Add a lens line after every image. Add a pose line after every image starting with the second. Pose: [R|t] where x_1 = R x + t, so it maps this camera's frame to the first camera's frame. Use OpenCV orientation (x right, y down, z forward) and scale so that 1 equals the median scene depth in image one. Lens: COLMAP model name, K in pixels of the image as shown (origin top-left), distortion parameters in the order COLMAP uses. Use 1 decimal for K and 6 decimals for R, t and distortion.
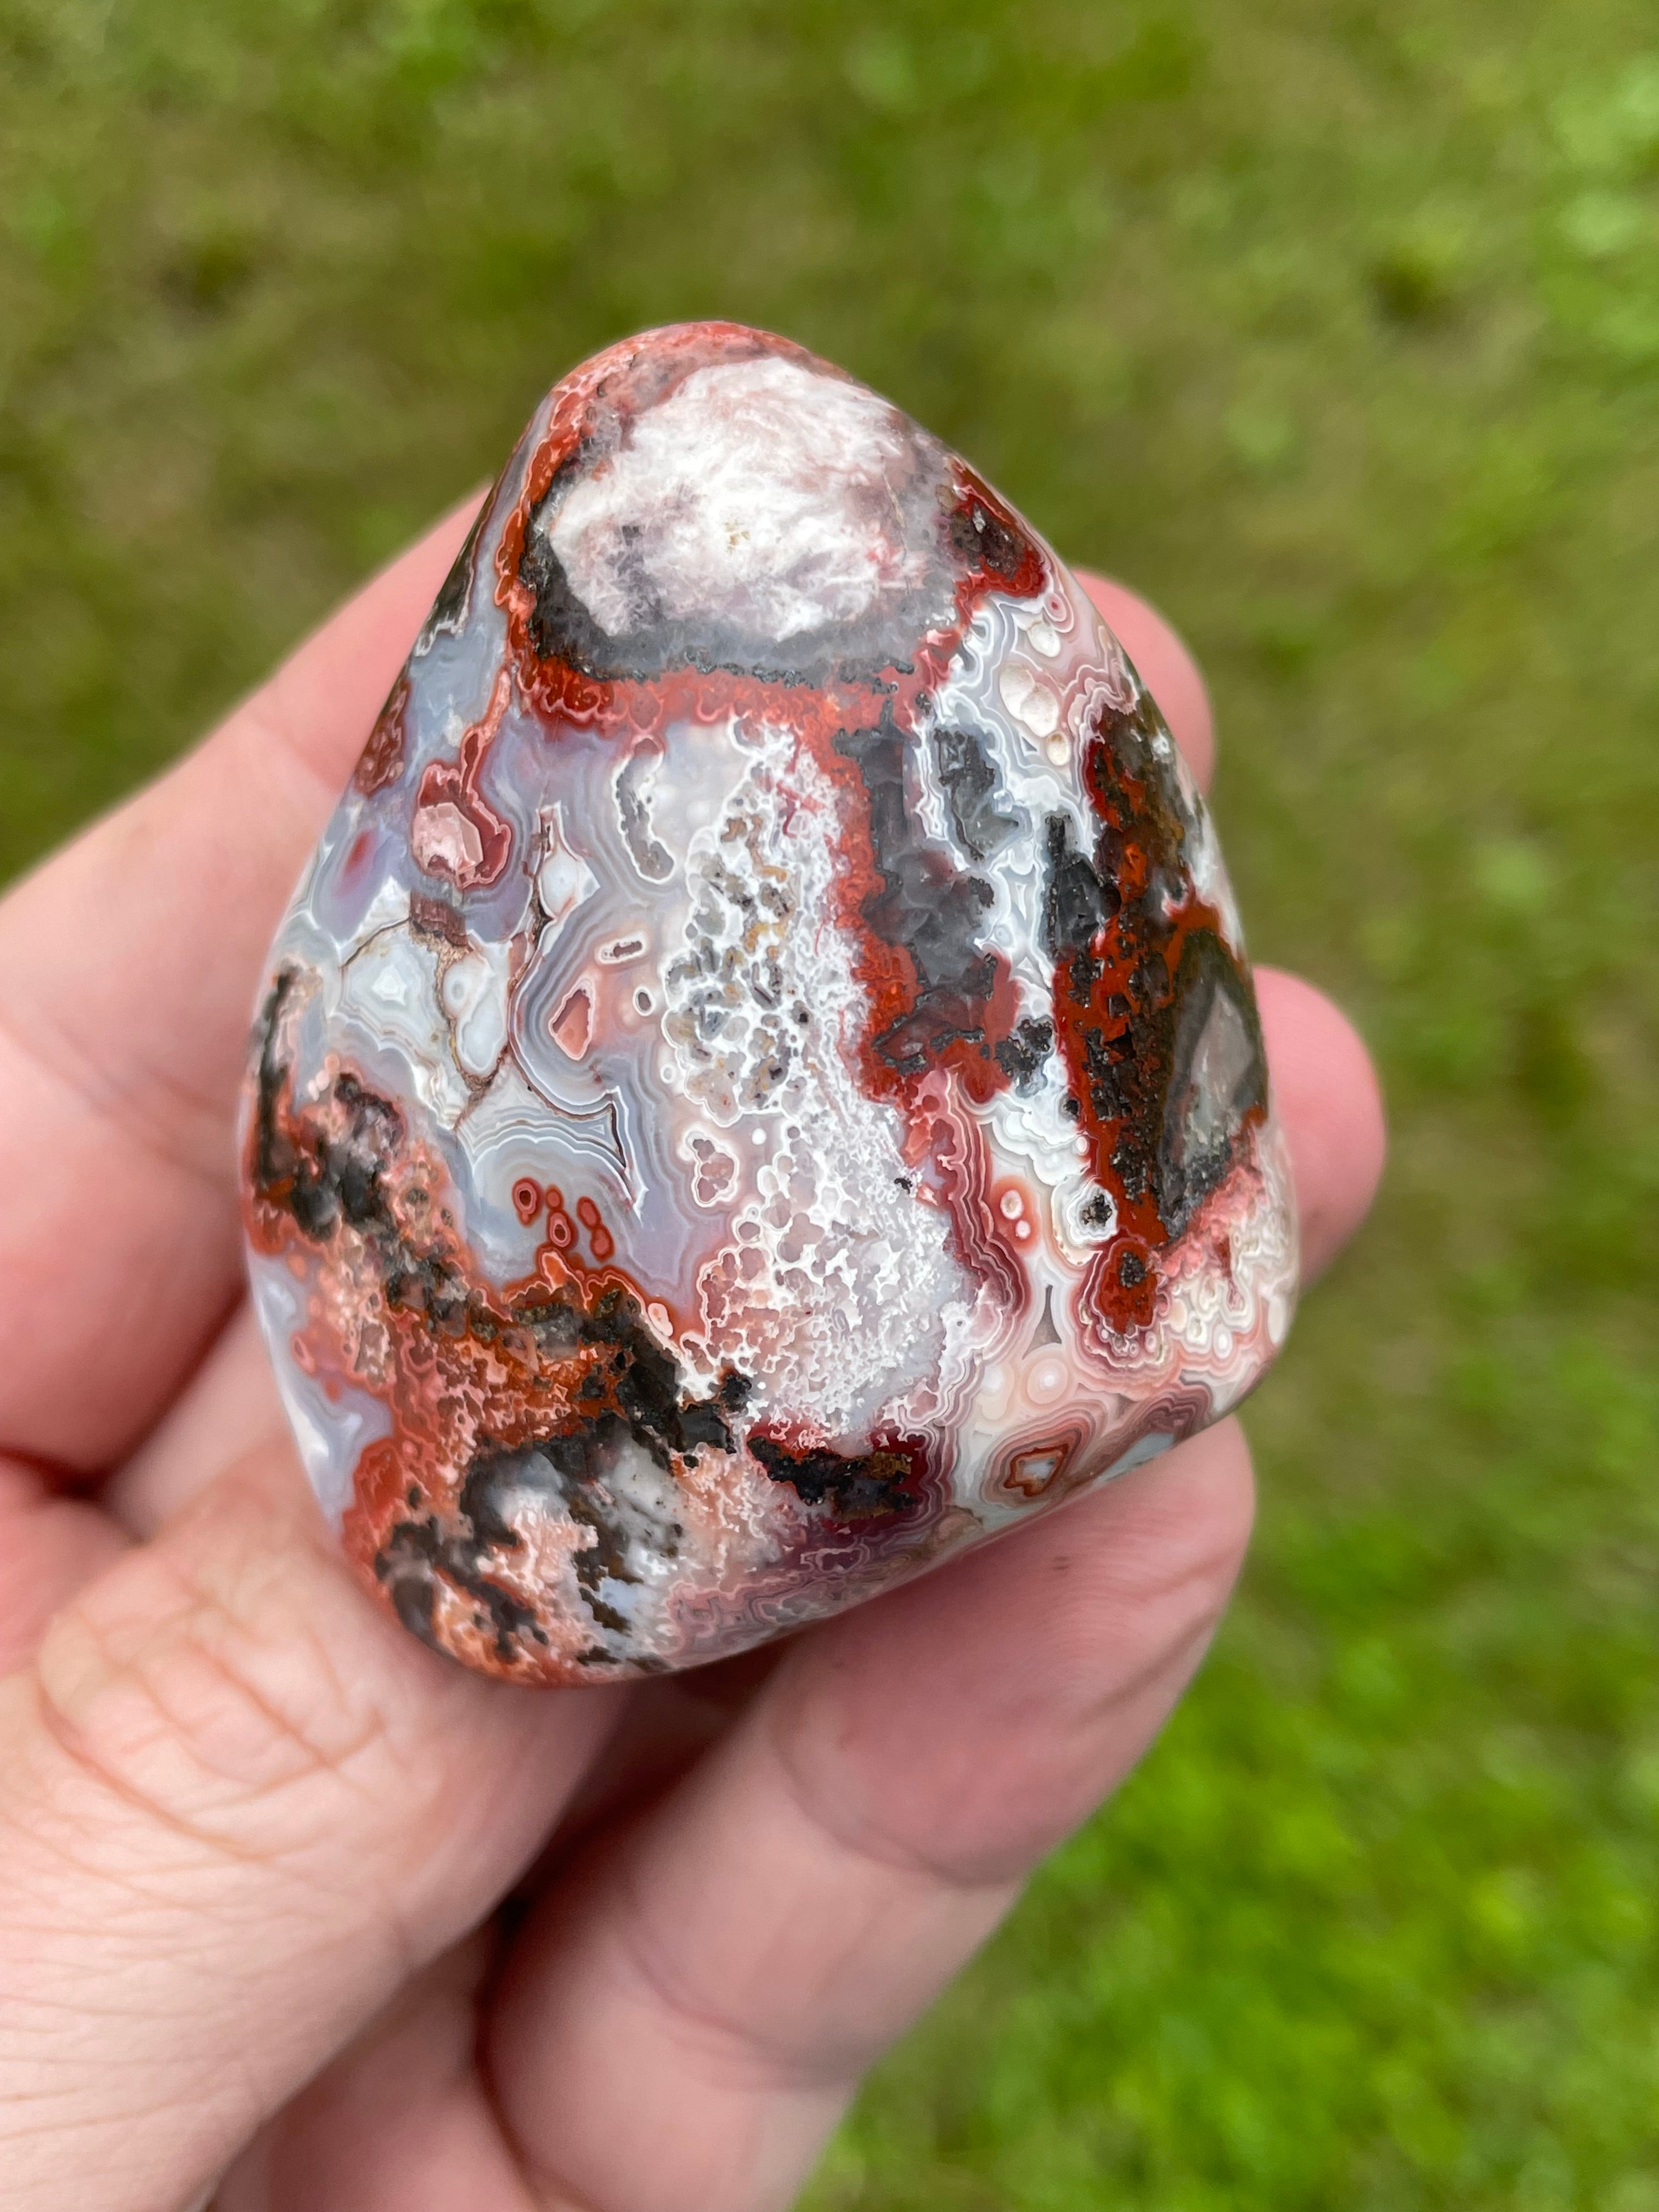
lens RADIAL K [[2535.0, 0, 838.2], [0, 2535.0, 1109.2], [0, 0, 1]] dist [0.166942, 0.000000]
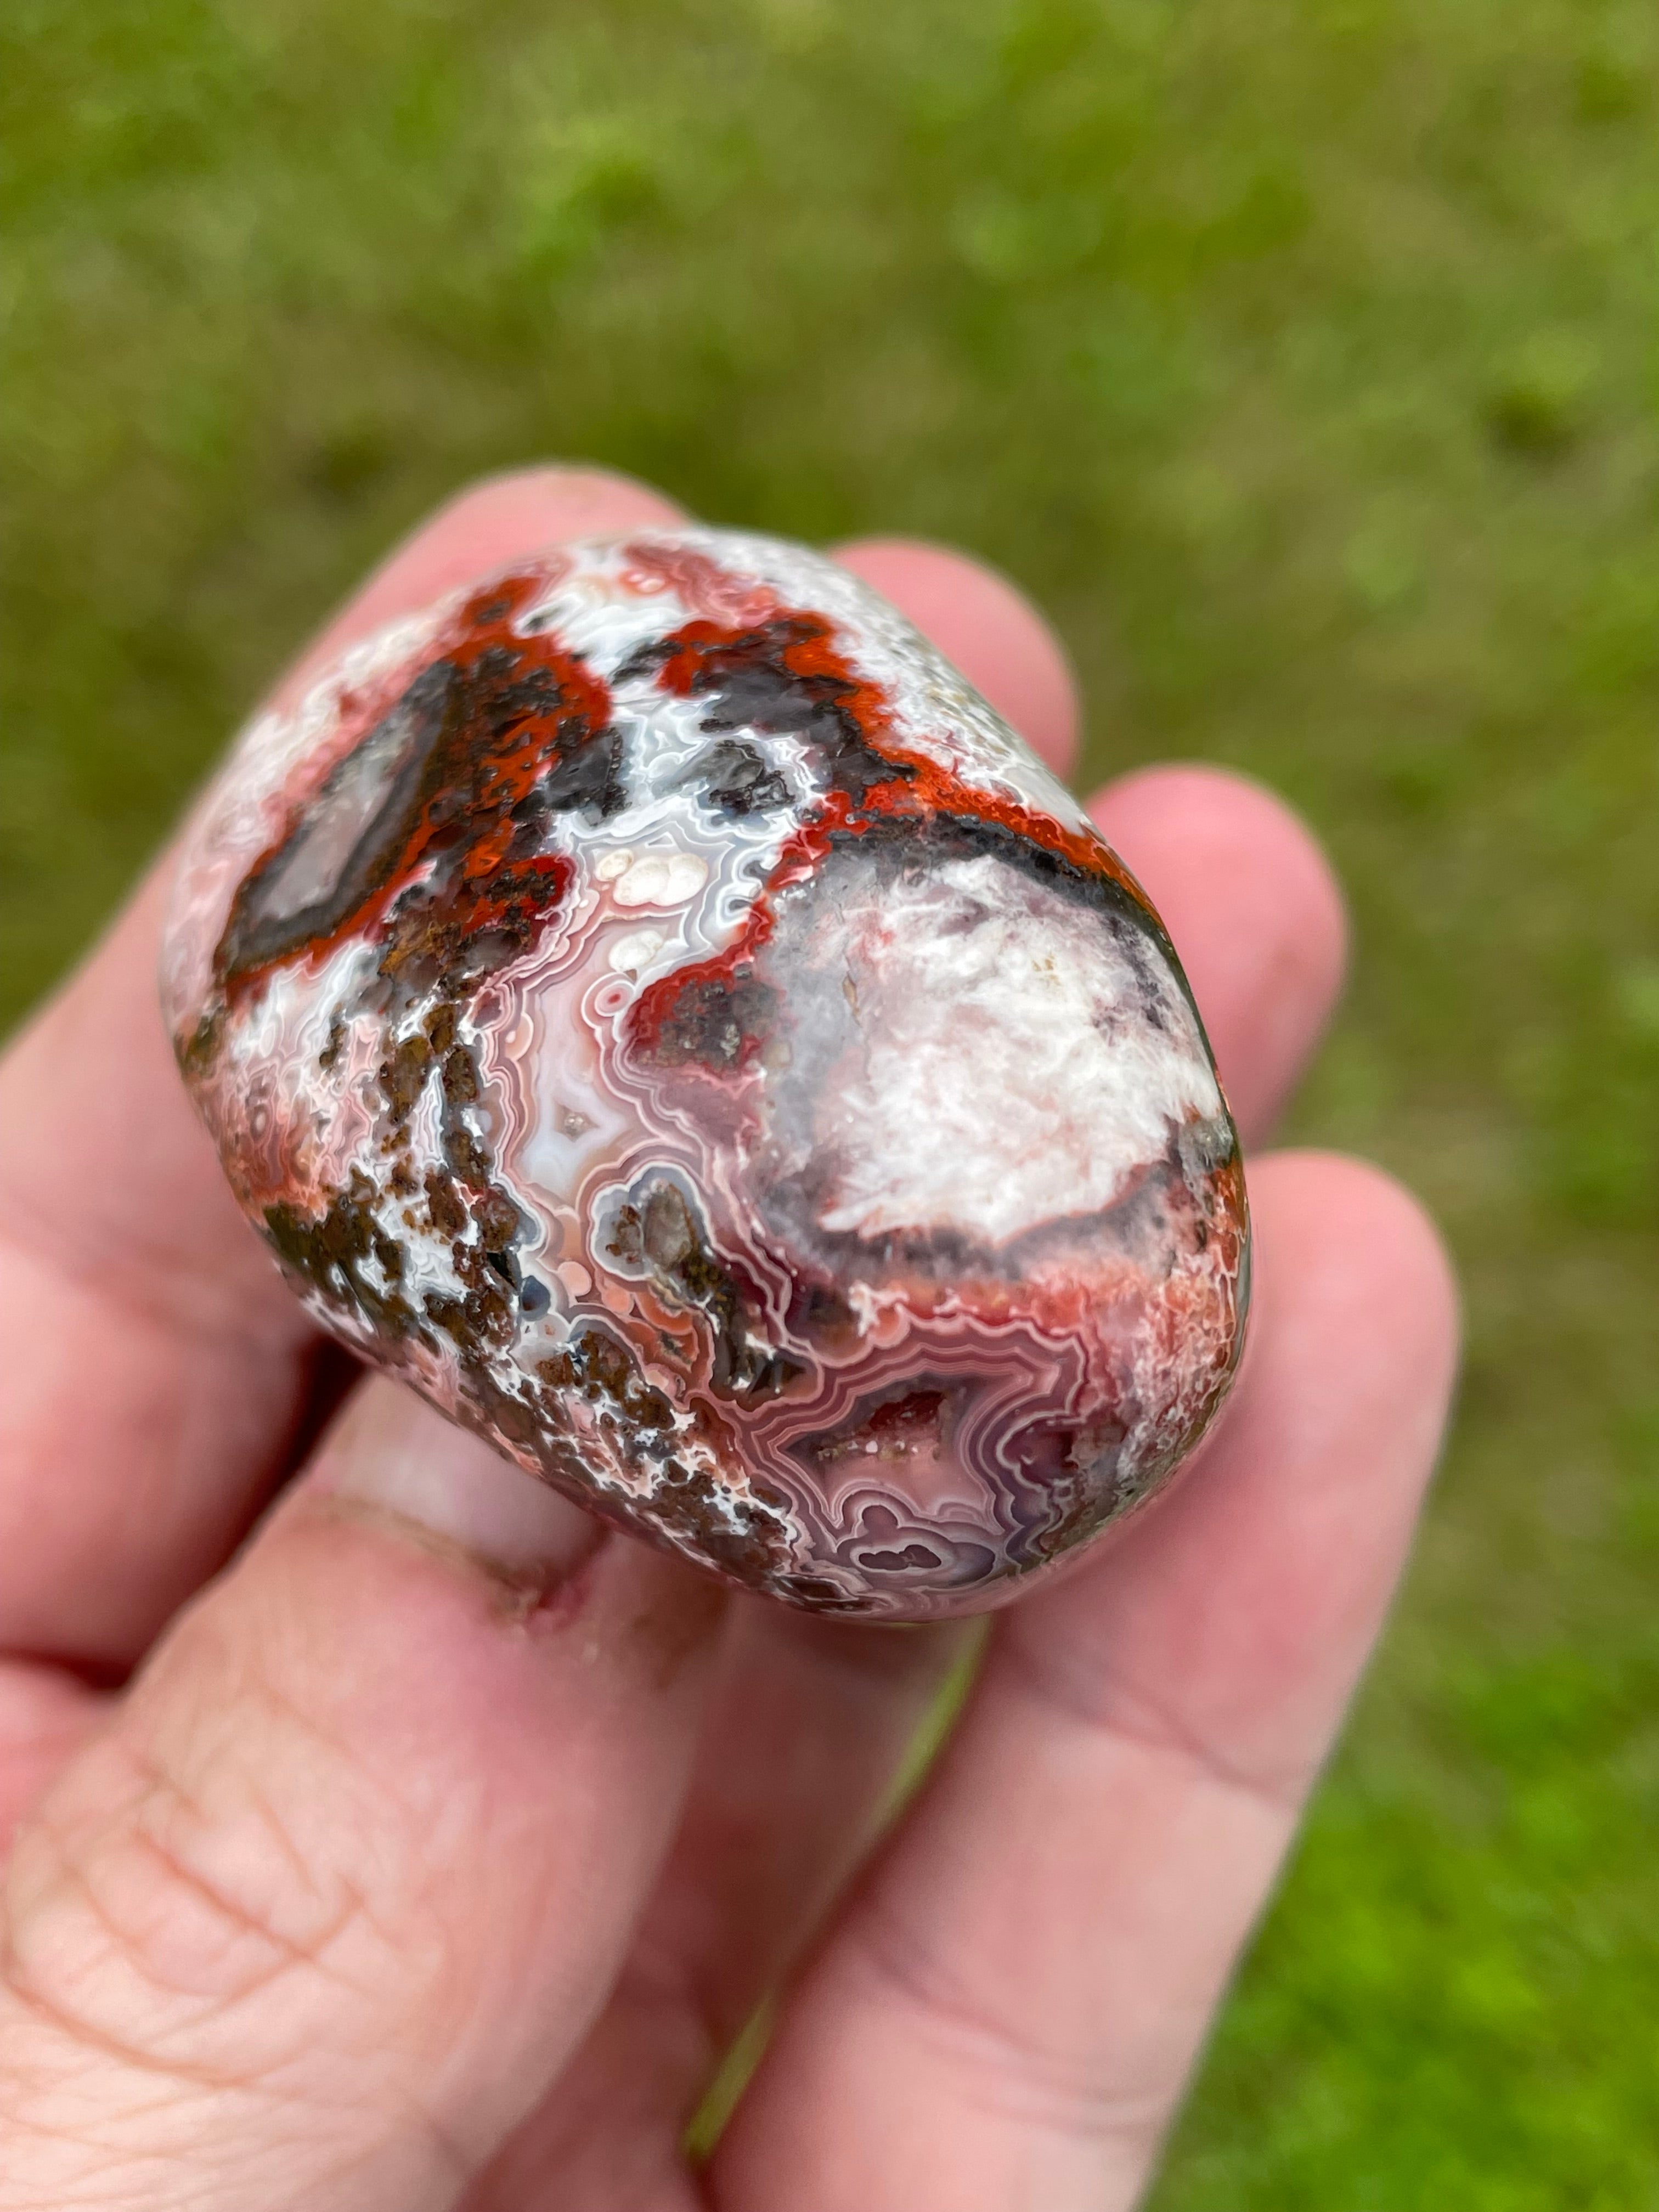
lens RADIAL K [[2535.0, 0, 840.1], [0, 2535.0, 1112.7], [0, 0, 1]] dist [0.166942, 0.000000]
pose [[-0.925734, -0.208834, -0.315285, 0.270978], [-0.162932, -0.532110, 0.830850, -0.915603], [-0.341276, 0.820517, 0.458566, 0.670402]]
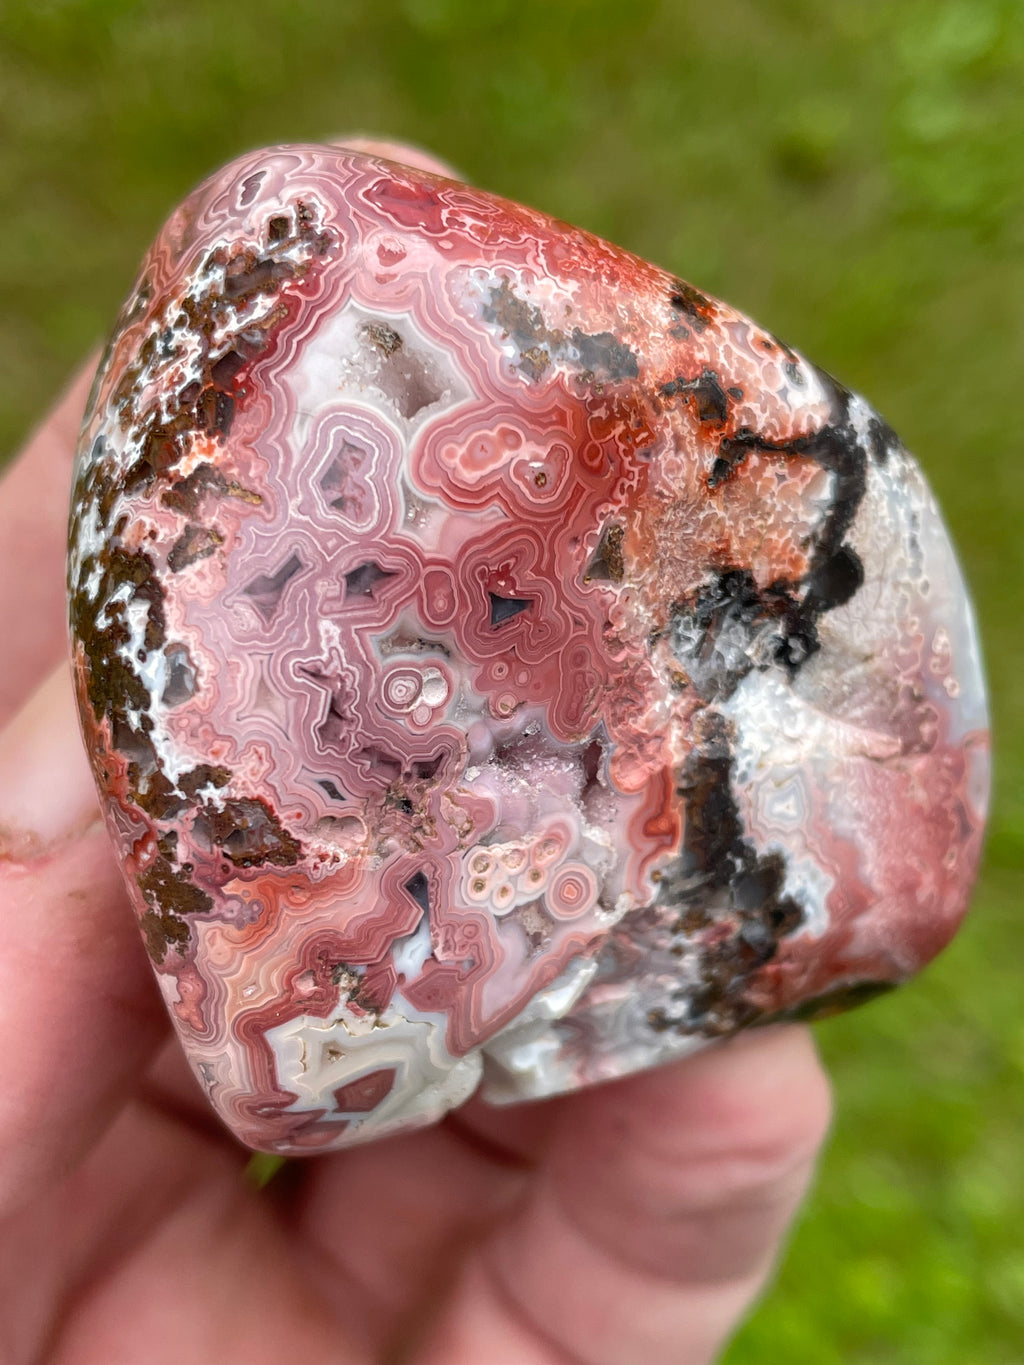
lens RADIAL K [[1812.0, 0, 514.7], [0, 1812.0, 691.8], [0, 0, 1]] dist [0.169609, 0.000000]
pose [[-0.784390, 0.522959, -0.333537, 0.288105], [0.458849, 0.851050, 0.255287, -0.272383], [0.417361, 0.047202, -0.907514, 2.032128]]
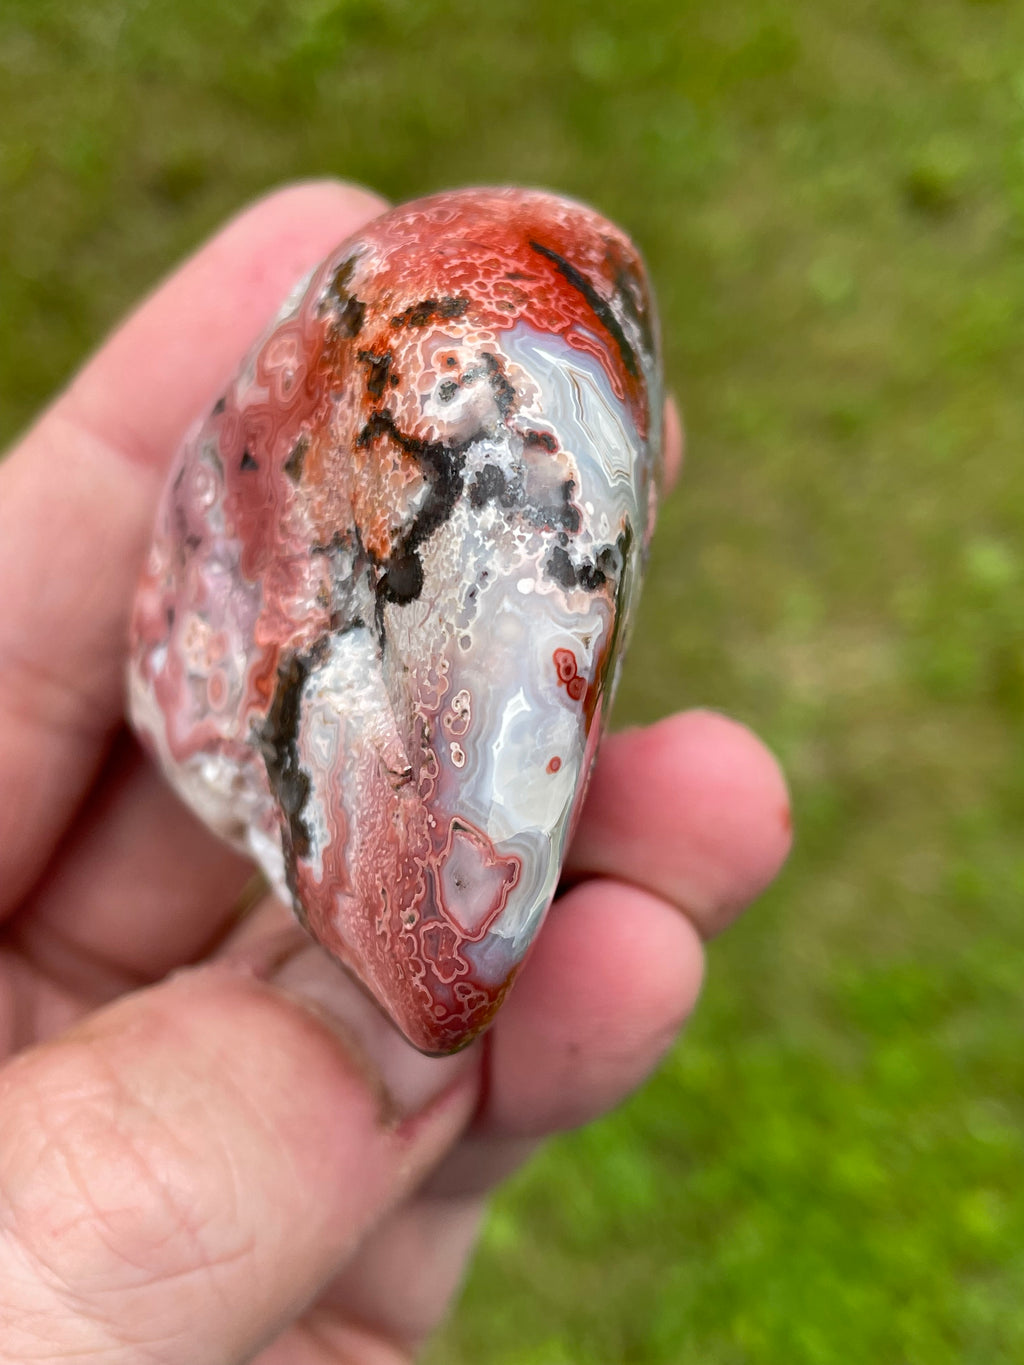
lens RADIAL K [[1564.3, 0, 510.4], [0, 1564.3, 679.3], [0, 0, 1]] dist [0.166942, 0.000000]
pose [[-0.637564, 0.017970, 0.770188, -0.898384], [-0.159652, 0.974943, -0.154908, 0.174508], [-0.753673, -0.221726, -0.618720, 1.735943]]
